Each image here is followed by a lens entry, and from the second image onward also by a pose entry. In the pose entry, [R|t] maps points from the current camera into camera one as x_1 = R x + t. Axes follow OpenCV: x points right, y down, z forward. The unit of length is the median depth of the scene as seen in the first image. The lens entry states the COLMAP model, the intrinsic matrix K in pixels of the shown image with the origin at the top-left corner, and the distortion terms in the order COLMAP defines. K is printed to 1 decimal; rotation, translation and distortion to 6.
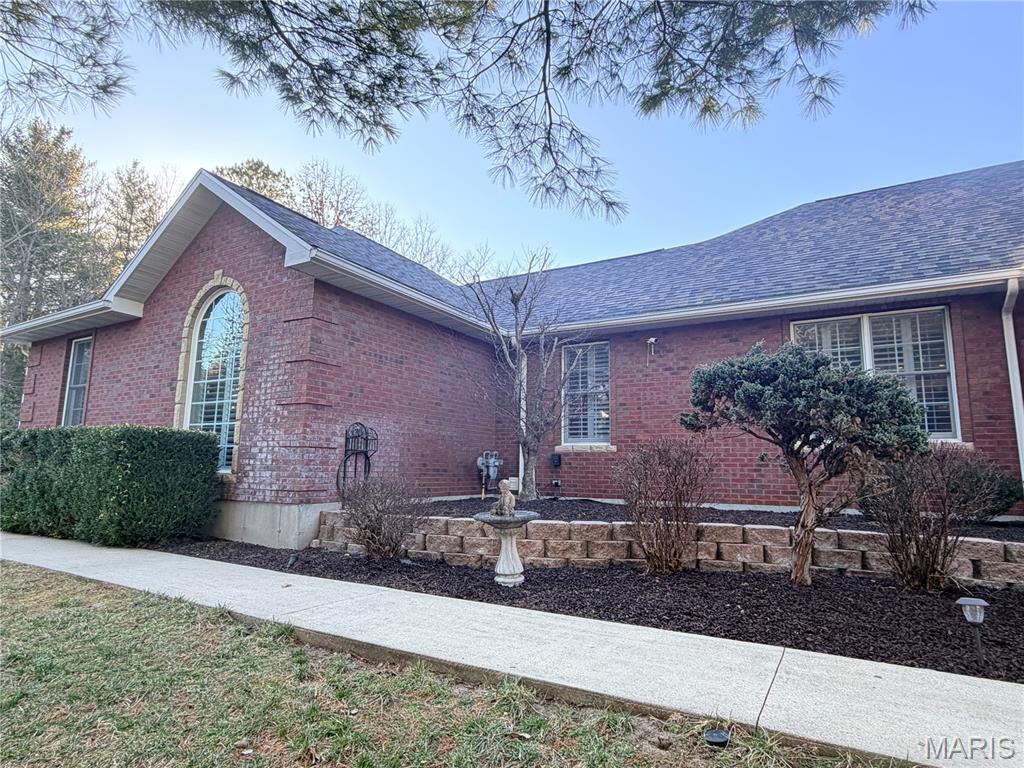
lens RADIAL K [[564.3, 0, 510.3], [0, 564.3, 390.7], [0, 0, 1]] dist [-0.000987, -0.000537]
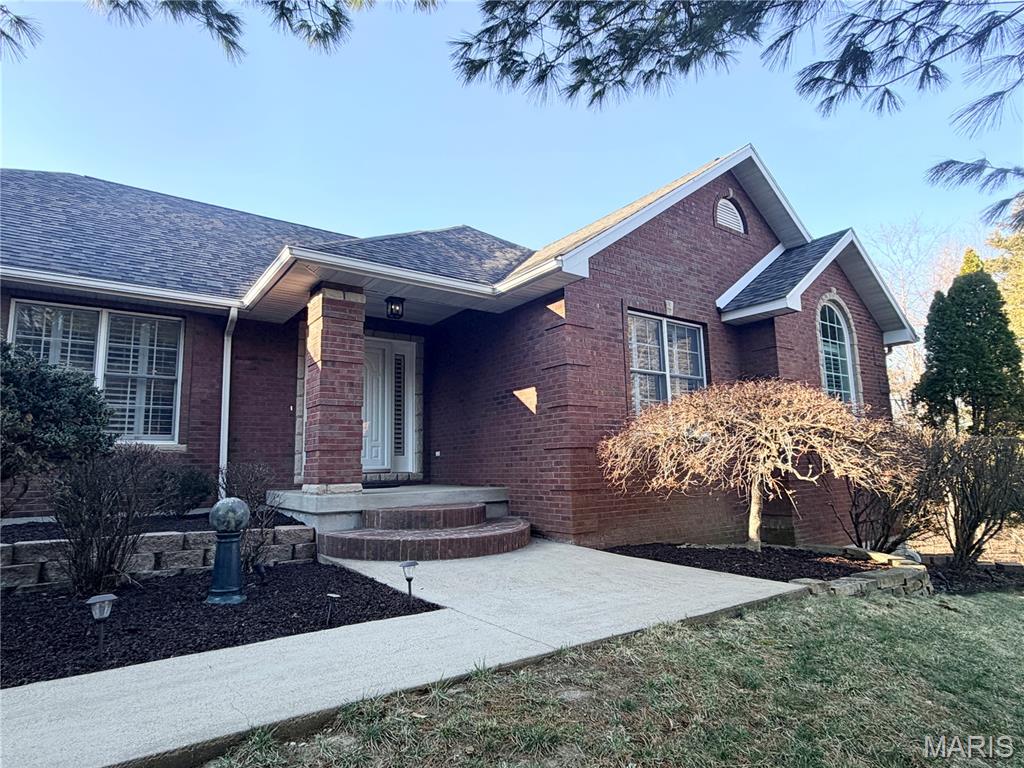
lens RADIAL K [[564.3, 0, 513.3], [0, 564.3, 387.2], [0, 0, 1]] dist [-0.000987, -0.000537]
pose [[0.403504, 0.104826, 0.908953, 0.058392], [-0.097003, 0.992718, -0.071424, -0.003231], [-0.909821, -0.059351, 0.410734, -0.033817]]
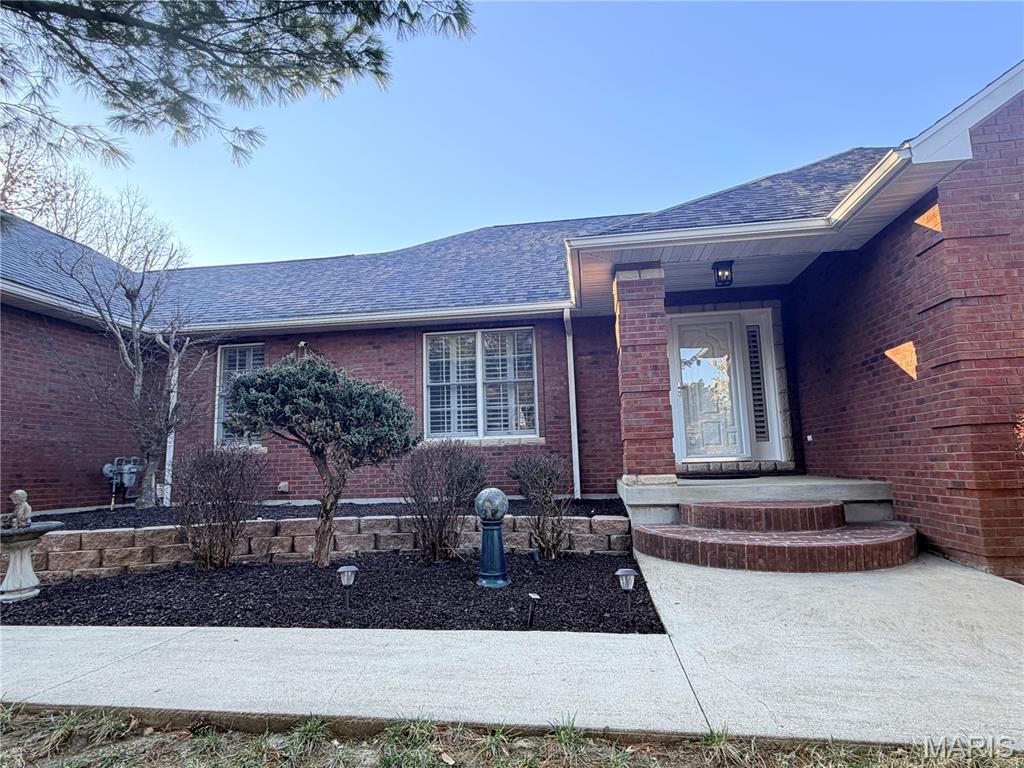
lens RADIAL K [[564.3, 0, 509.7], [0, 564.3, 388.5], [0, 0, 1]] dist [-0.000987, -0.000537]
pose [[0.925847, 0.010285, 0.377758, 0.270461], [-0.010428, 0.999944, -0.001666, -0.013119], [-0.377754, -0.002397, 0.925903, -0.124624]]
